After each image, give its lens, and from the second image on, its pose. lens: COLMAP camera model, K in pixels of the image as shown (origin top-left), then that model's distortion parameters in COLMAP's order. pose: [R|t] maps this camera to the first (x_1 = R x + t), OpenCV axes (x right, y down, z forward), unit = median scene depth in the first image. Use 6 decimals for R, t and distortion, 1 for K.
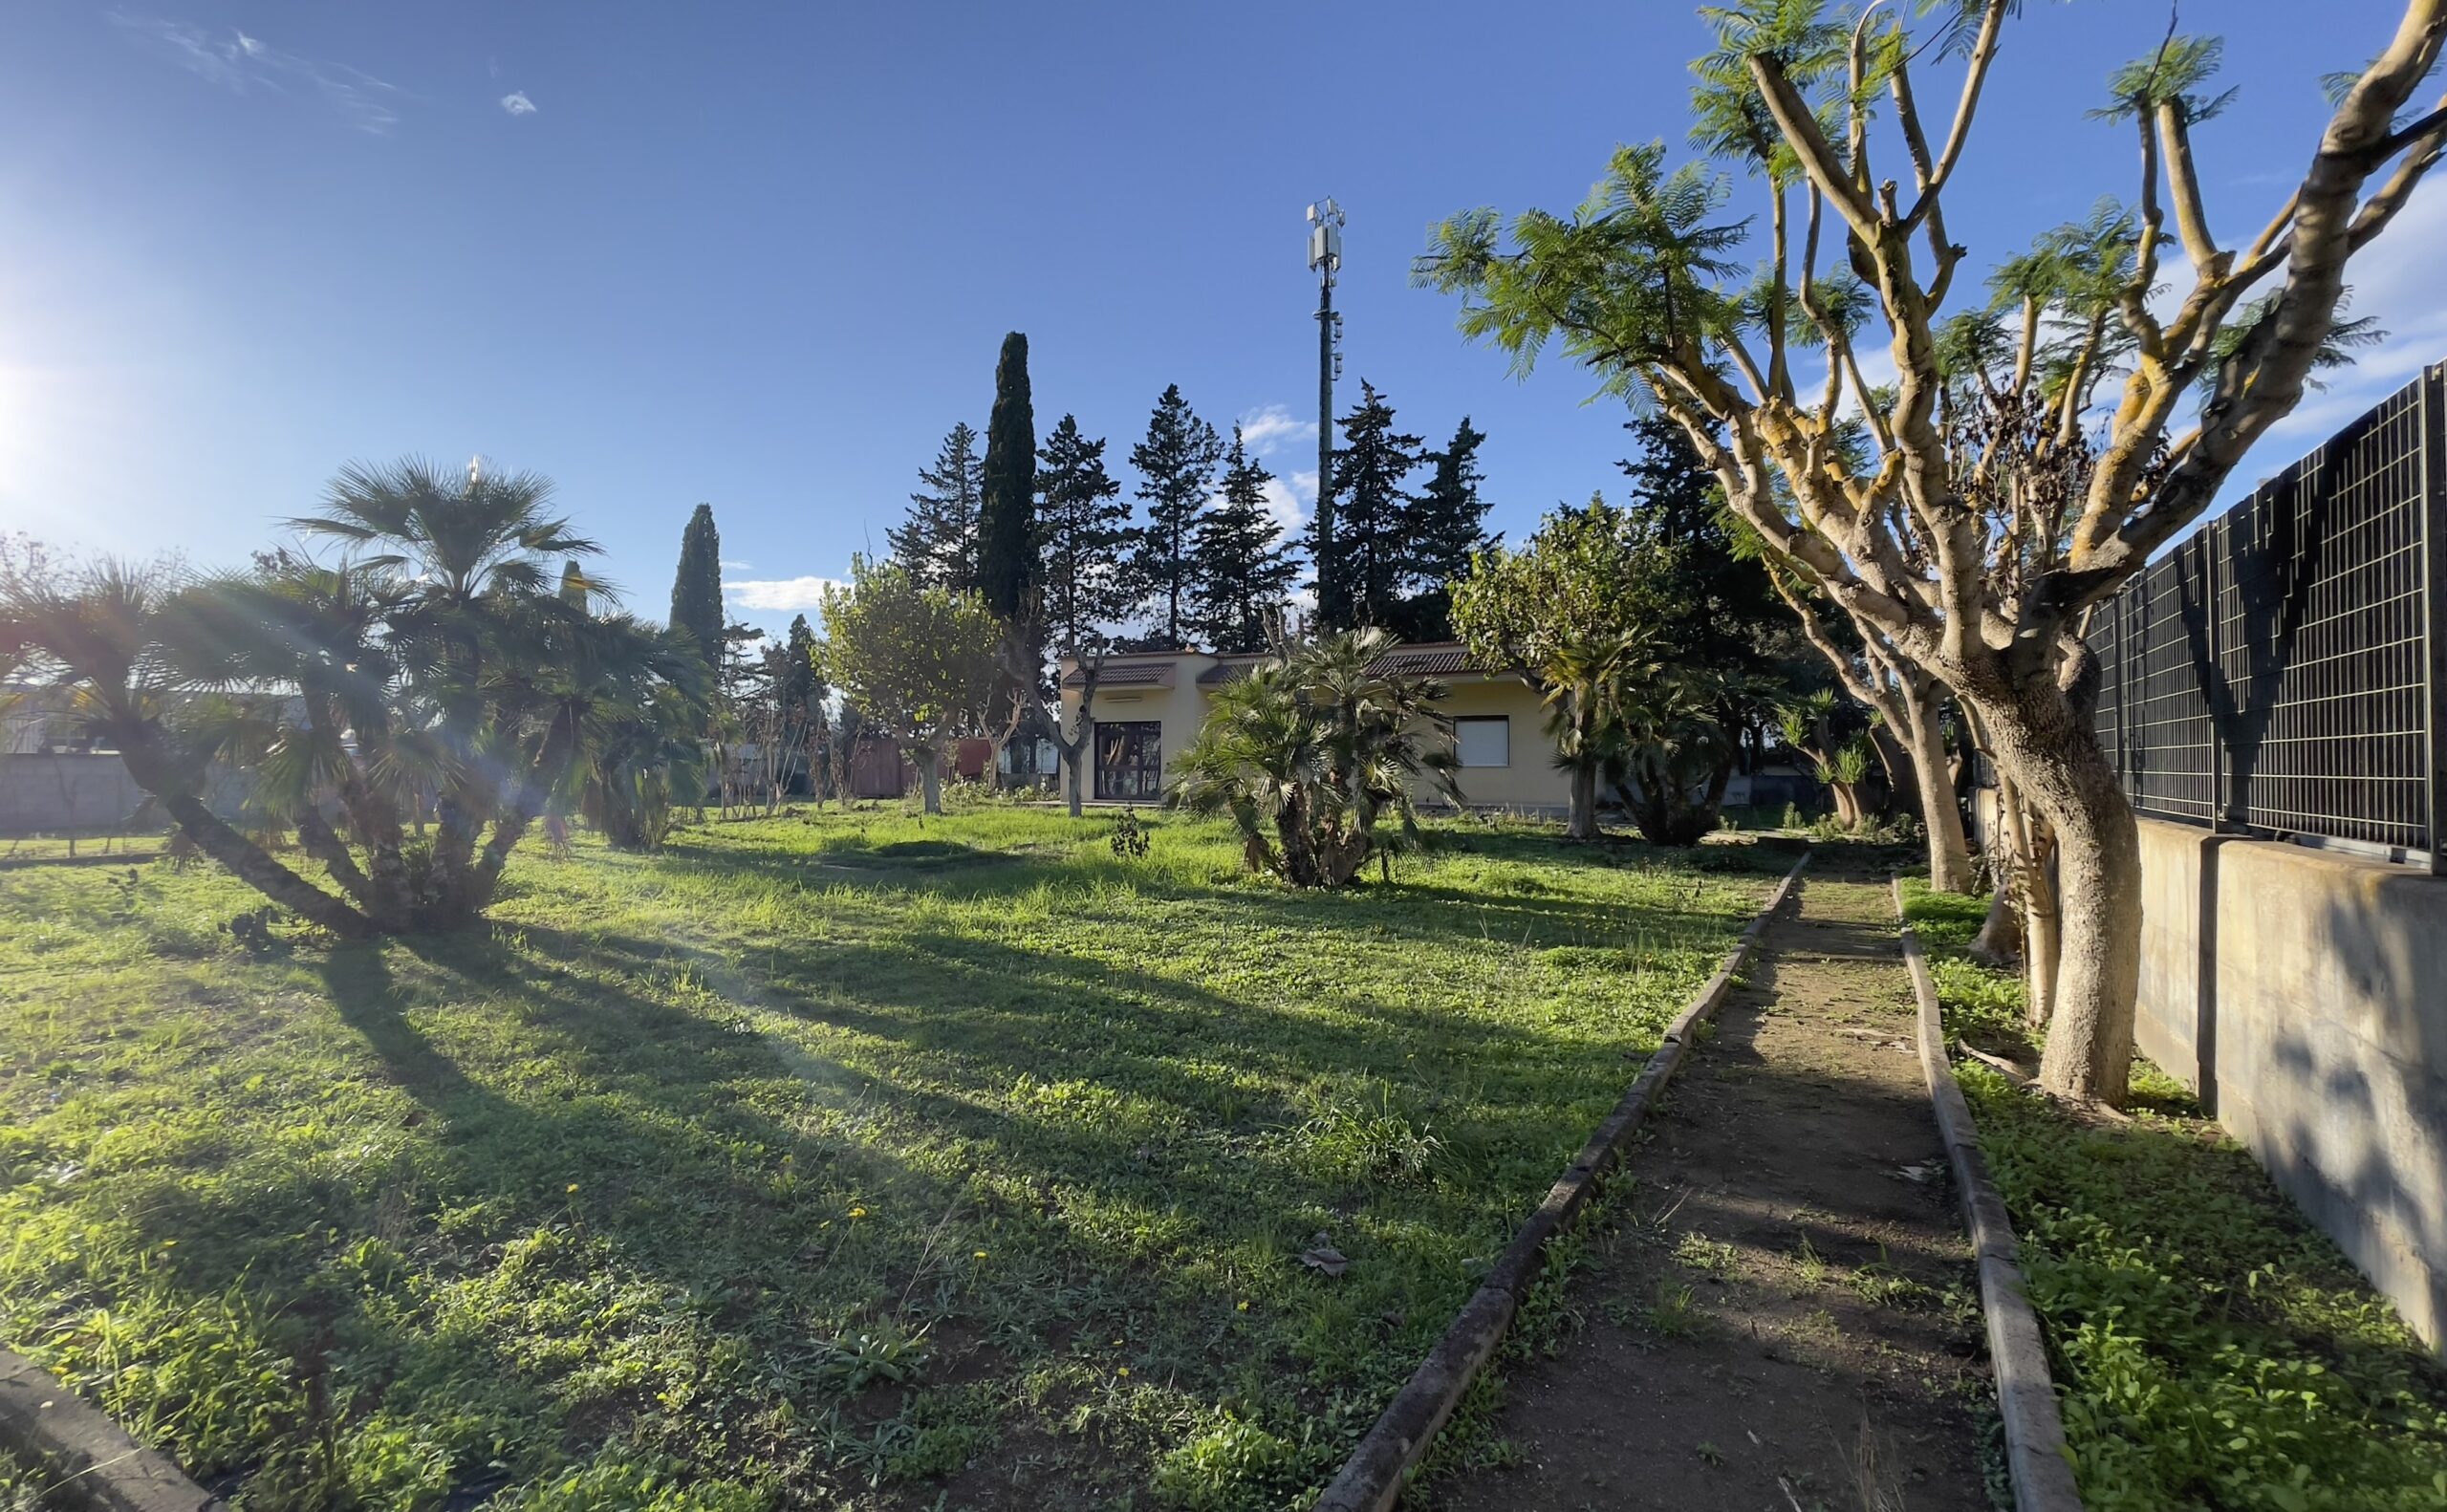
lens RADIAL K [[1023.3, 0, 1208.7], [0, 1023.3, 751.4], [0, 0, 1]] dist [0.001357, 0.000767]
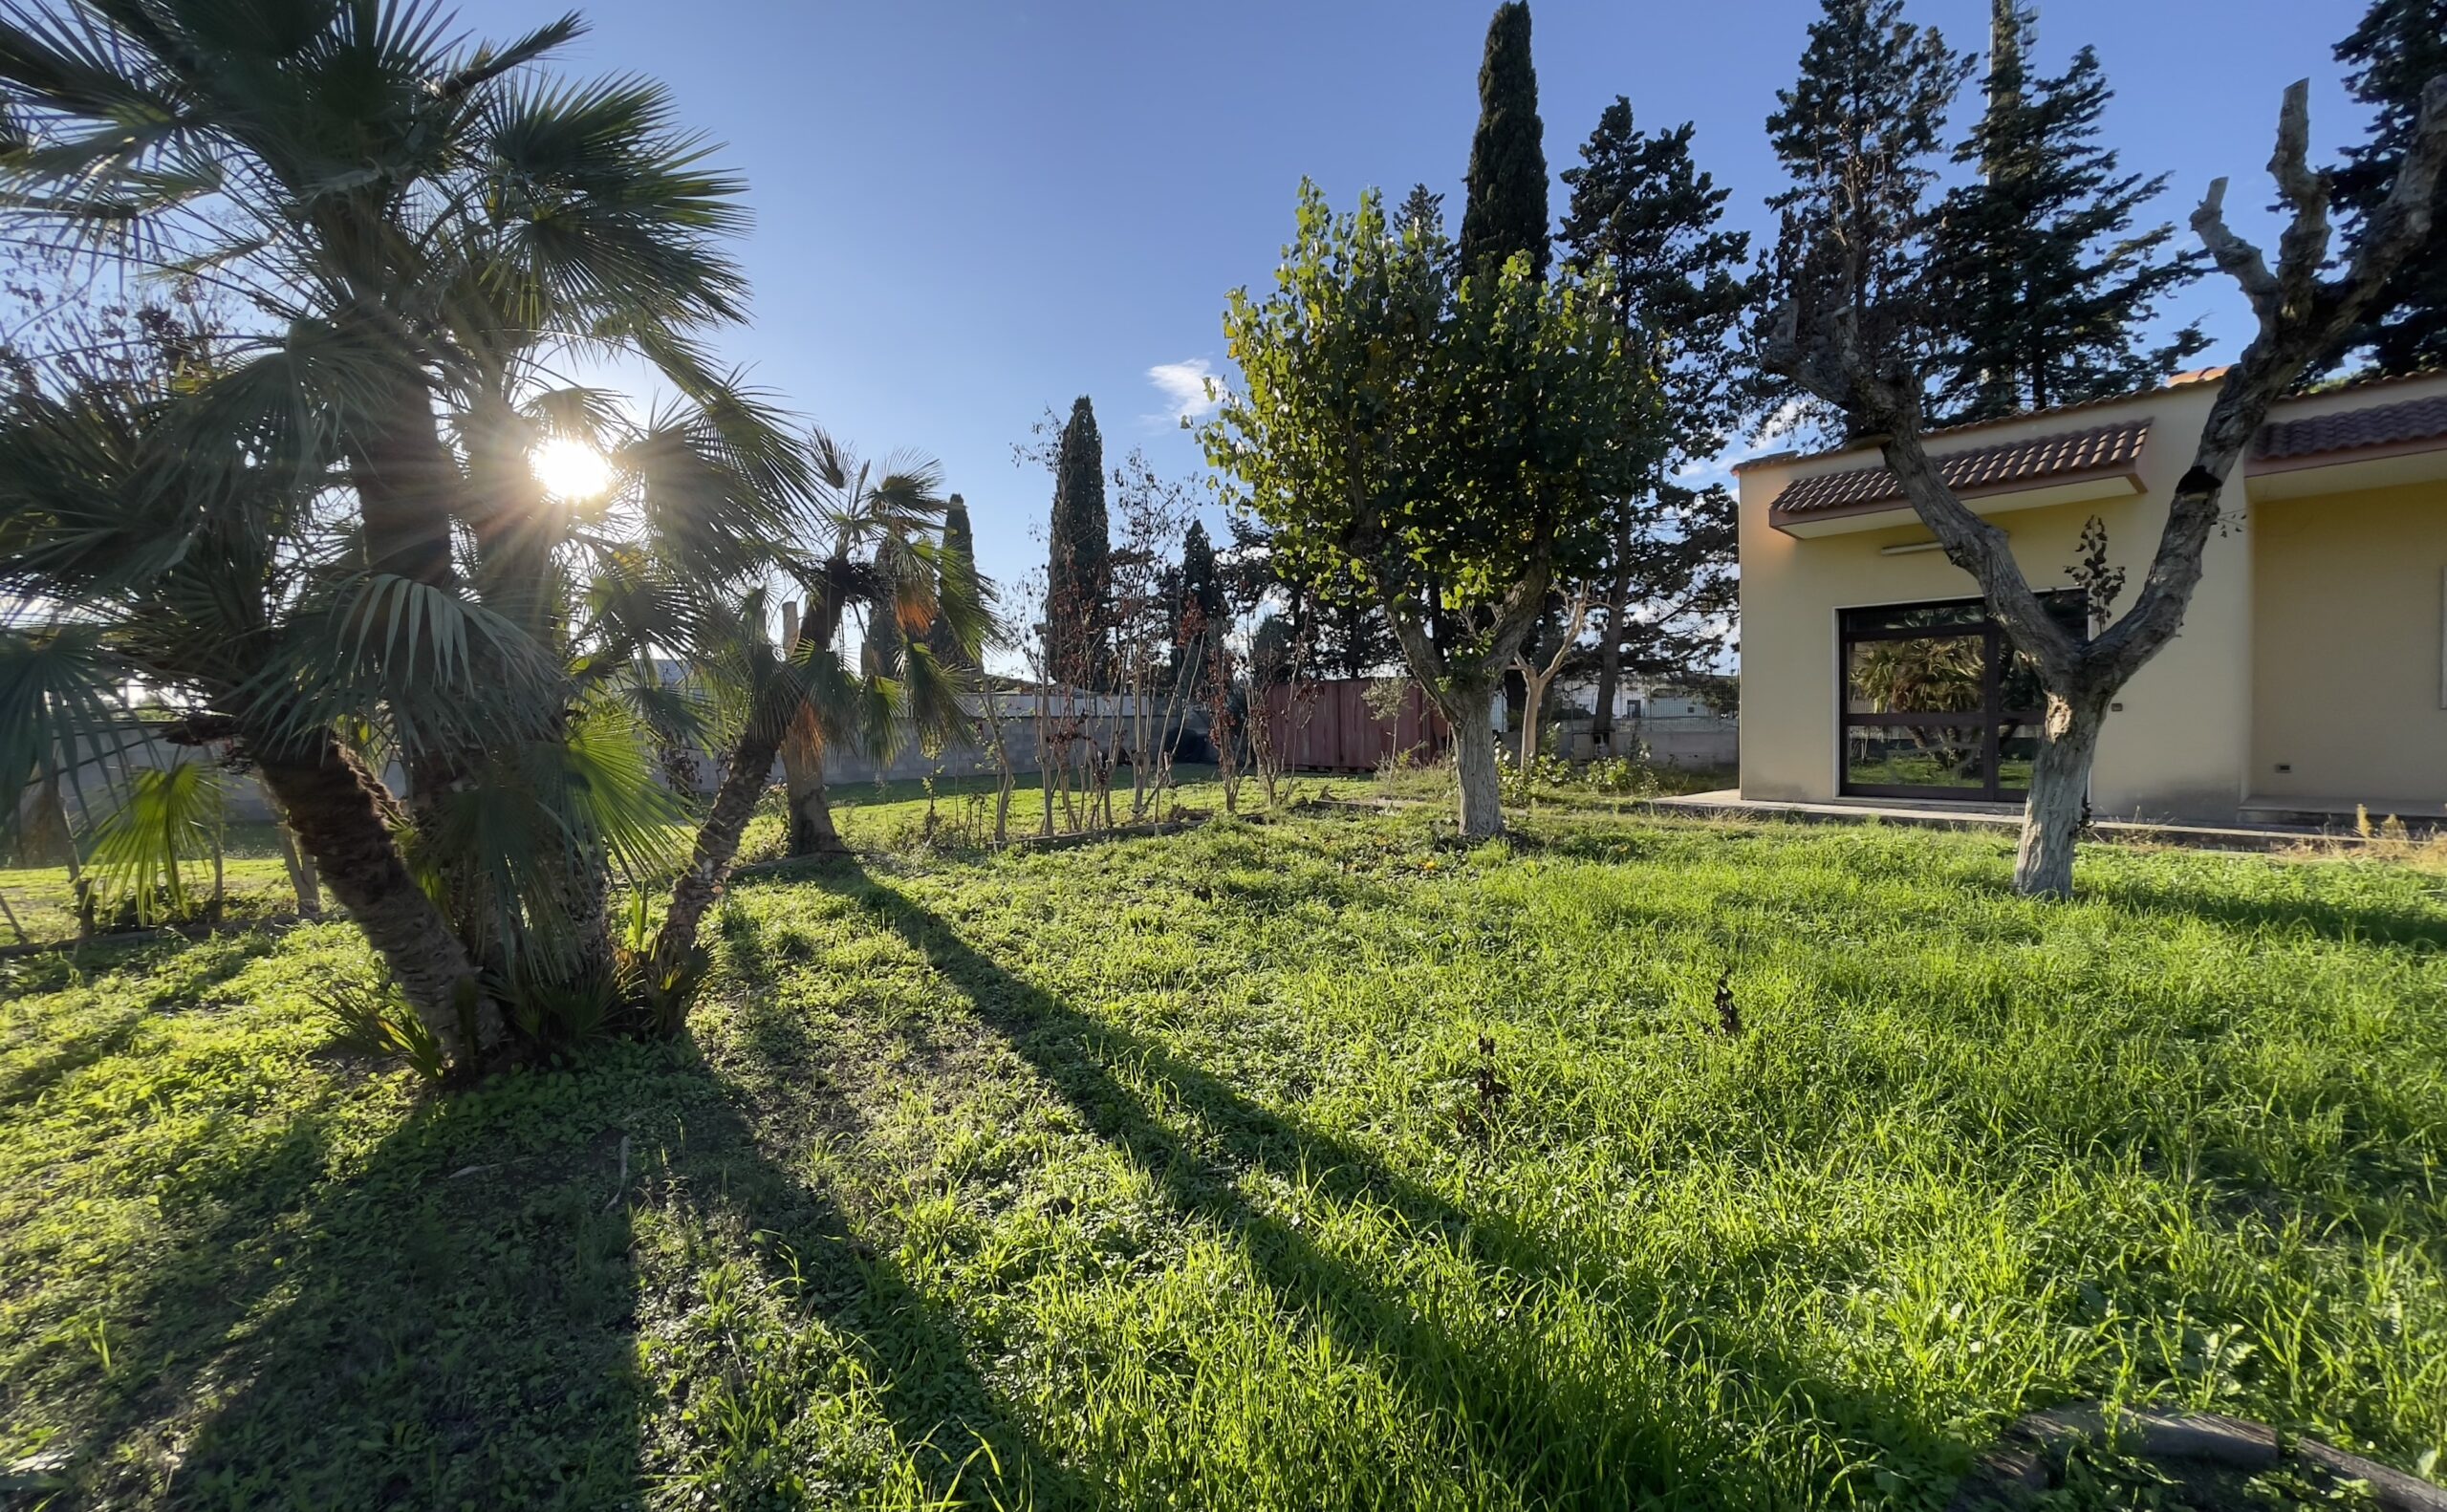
lens RADIAL K [[1023.3, 0, 1208.7], [0, 1023.3, 751.4], [0, 0, 1]] dist [0.001357, 0.000767]
pose [[0.929640, -0.005947, -0.368422, -0.144931], [0.024856, 0.998604, 0.046600, 0.002402], [0.367630, -0.052479, 0.928490, 0.375324]]
